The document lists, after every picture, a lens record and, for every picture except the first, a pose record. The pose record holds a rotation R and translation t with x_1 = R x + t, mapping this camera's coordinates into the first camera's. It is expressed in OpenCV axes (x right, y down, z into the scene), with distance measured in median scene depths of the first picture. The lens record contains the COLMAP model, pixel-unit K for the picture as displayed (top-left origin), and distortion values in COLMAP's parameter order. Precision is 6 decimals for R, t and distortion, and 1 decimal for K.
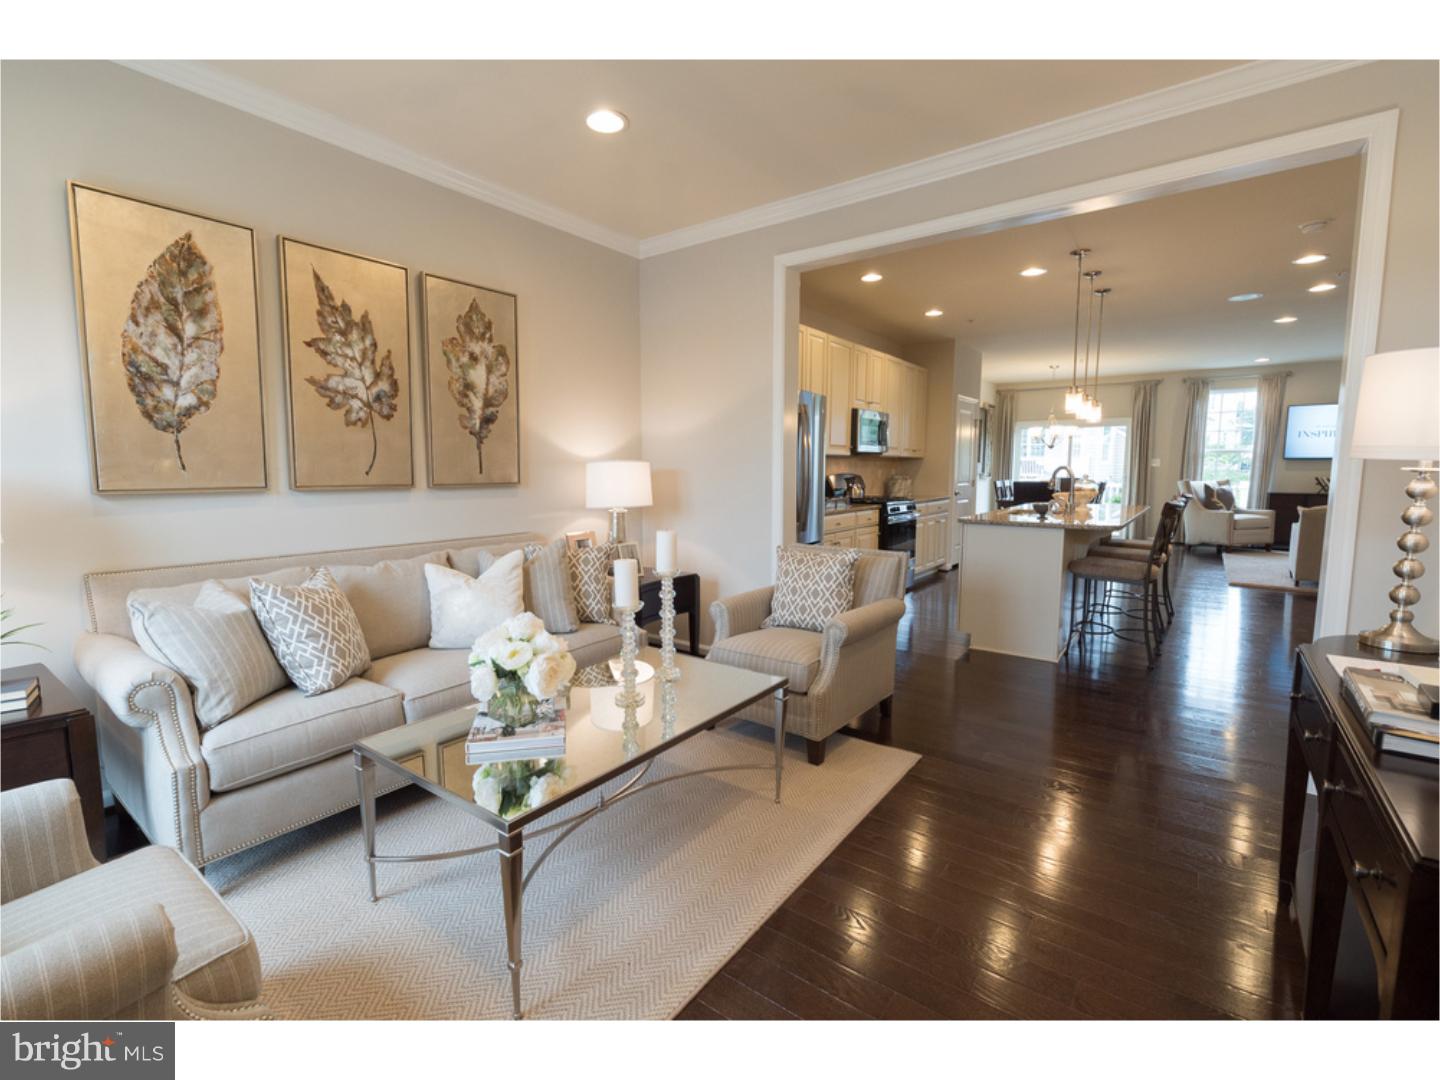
lens RADIAL K [[633.4, 0, 716.6], [0, 633.4, 532.0], [0, 0, 1]] dist [-0.000974, -0.000311]
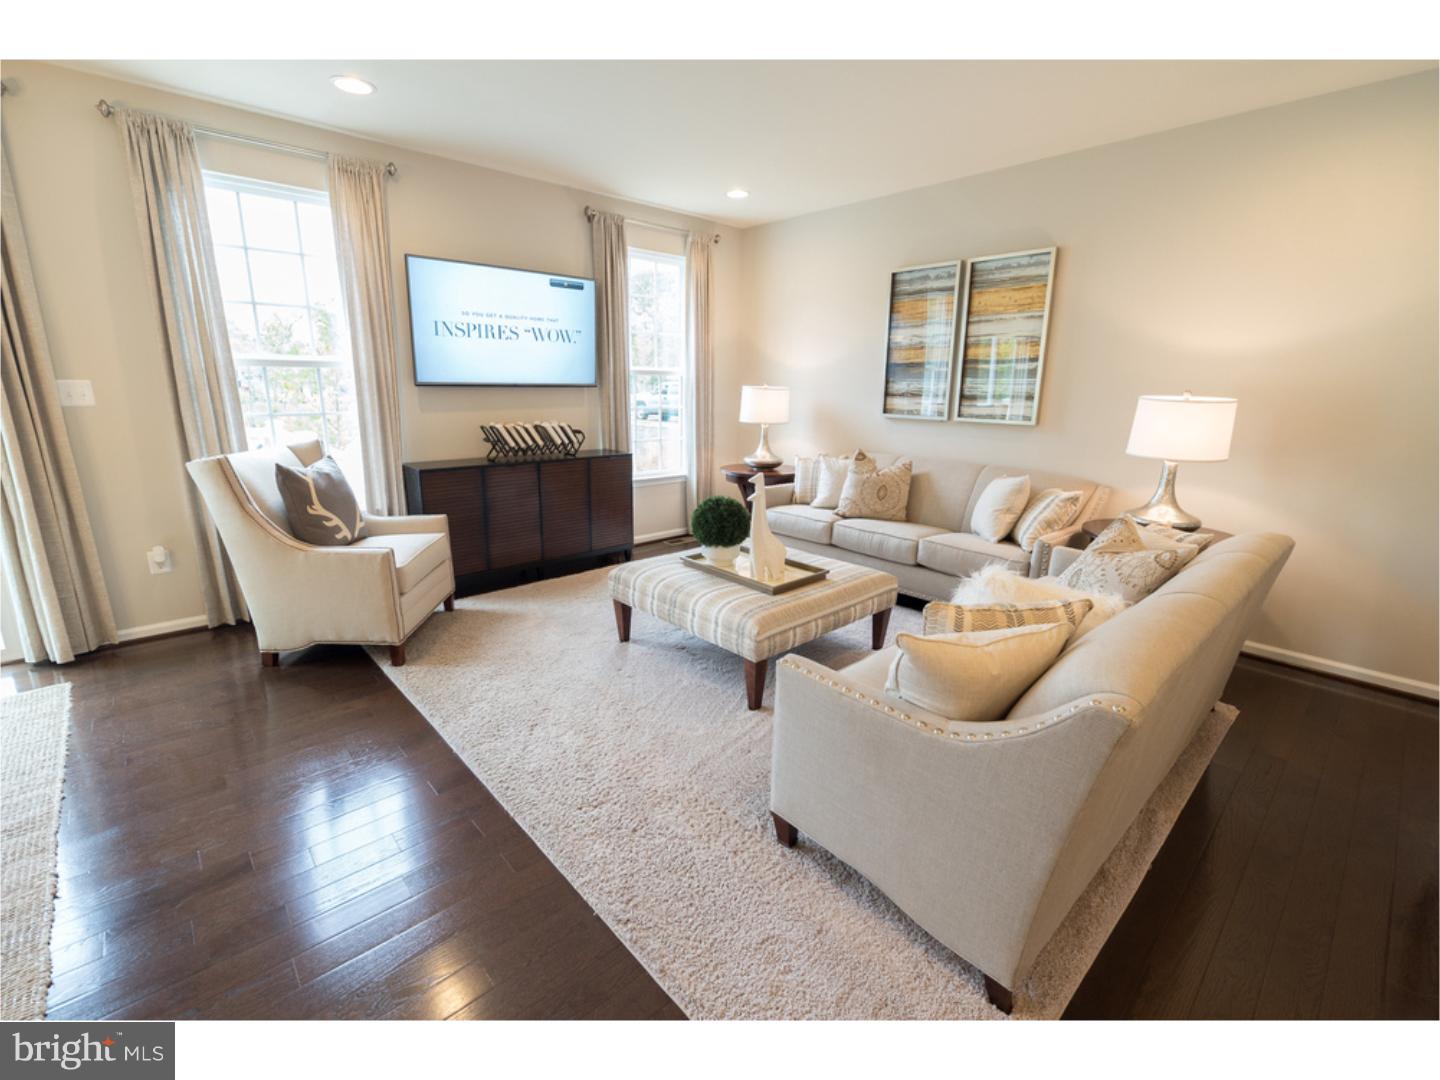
lens RADIAL K [[641.2, 0, 718.7], [0, 641.2, 533.3], [0, 0, 1]] dist [-0.001736, 0.000094]
pose [[0.177403, -0.225783, 0.957889, 0.489832], [0.088319, 0.973052, 0.213000, -0.091881], [-0.980167, 0.046813, 0.192563, 0.716577]]
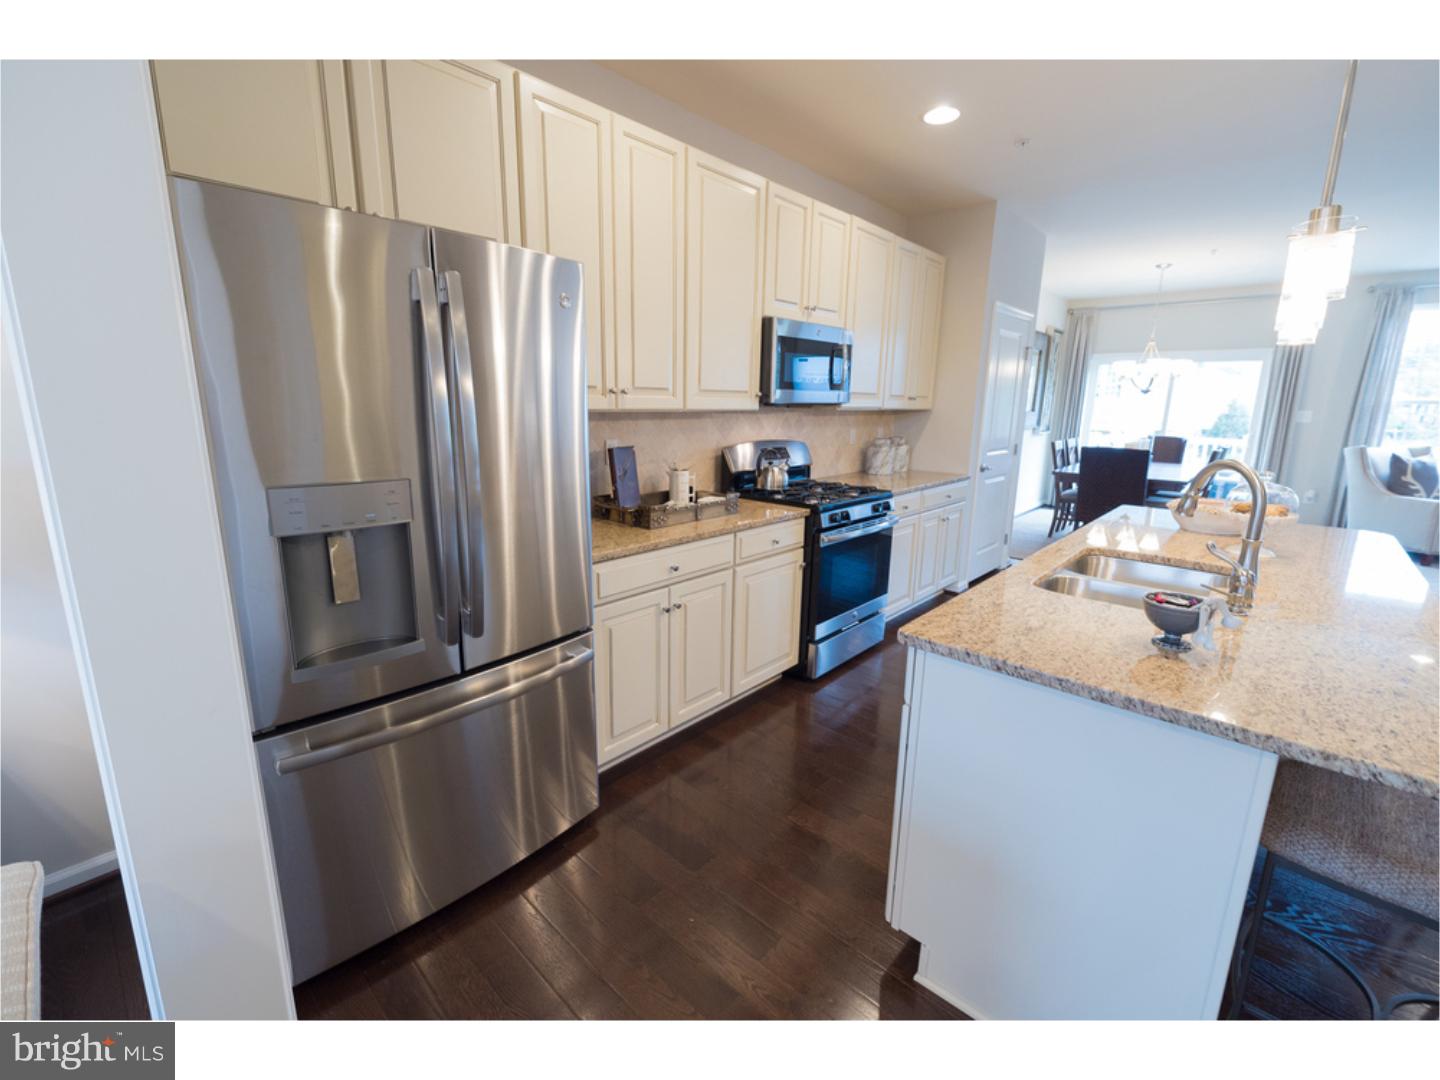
lens RADIAL K [[619.1, 0, 715.9], [0, 619.1, 533.9], [0, 0, 1]] dist [-0.000050, 0.000135]
pose [[0.995945, 0.031857, -0.084140, 0.142110], [-0.022650, 0.993872, 0.108192, -0.047406], [0.087071, -0.105848, 0.990563, 0.308245]]
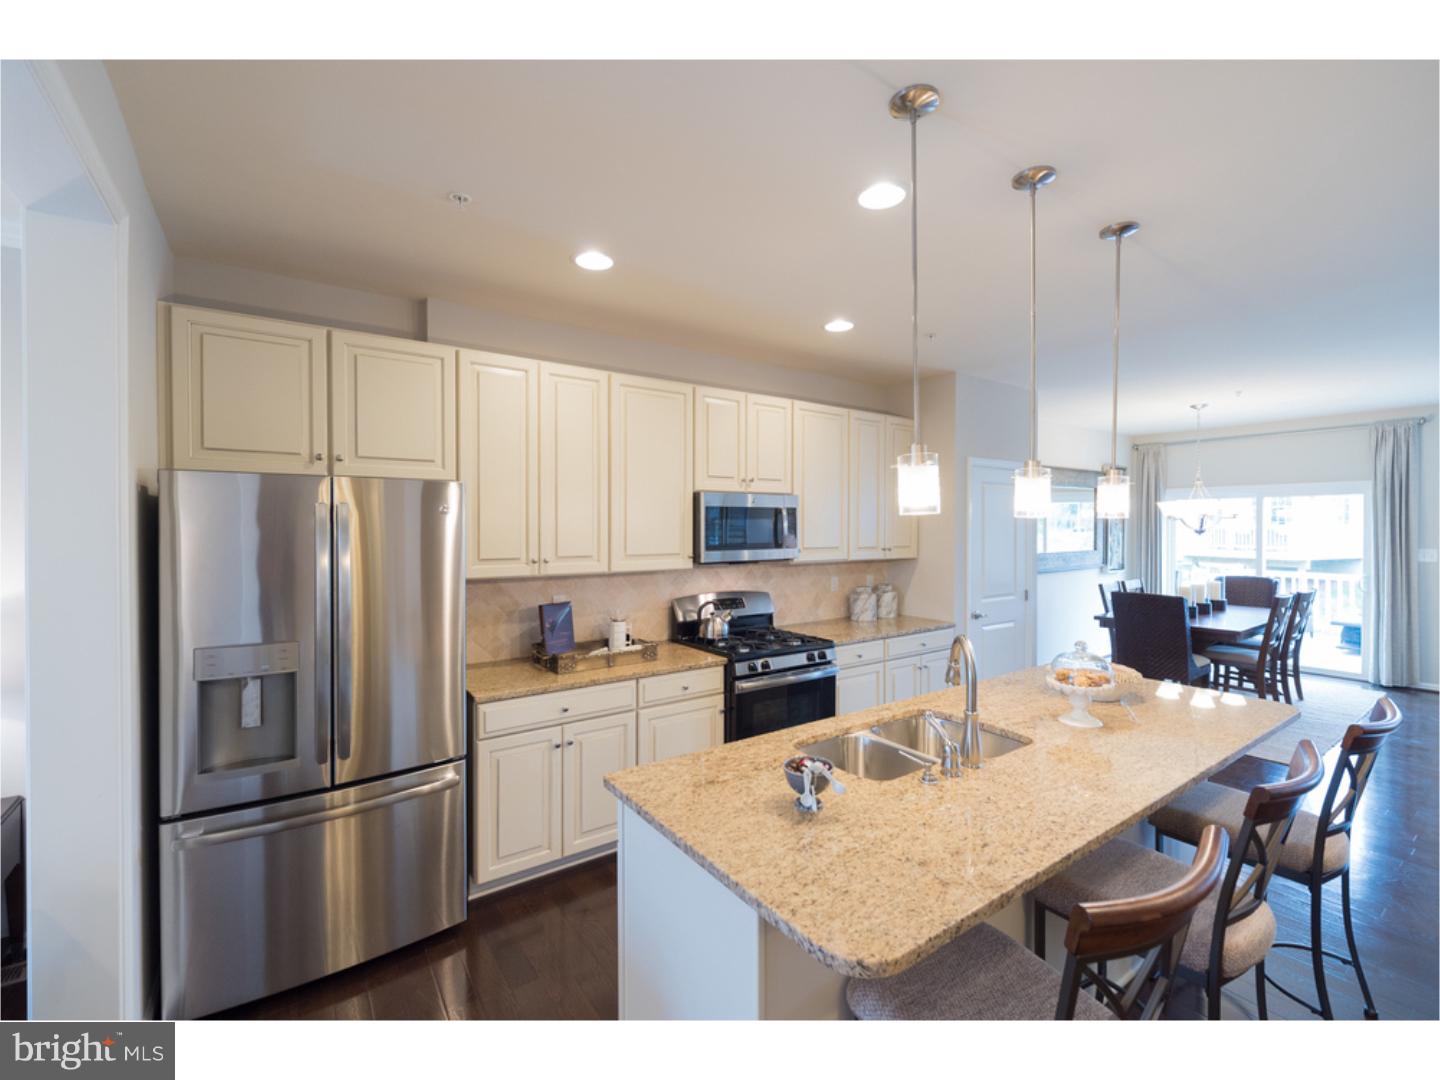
lens RADIAL K [[619.1, 0, 710.2], [0, 619.1, 536.1], [0, 0, 1]] dist [-0.000050, 0.000135]
pose [[0.953462, 0.002706, -0.301503, 0.258330], [-0.029965, 0.995860, -0.085823, -0.065267], [0.300022, 0.090863, 0.949595, 0.284909]]
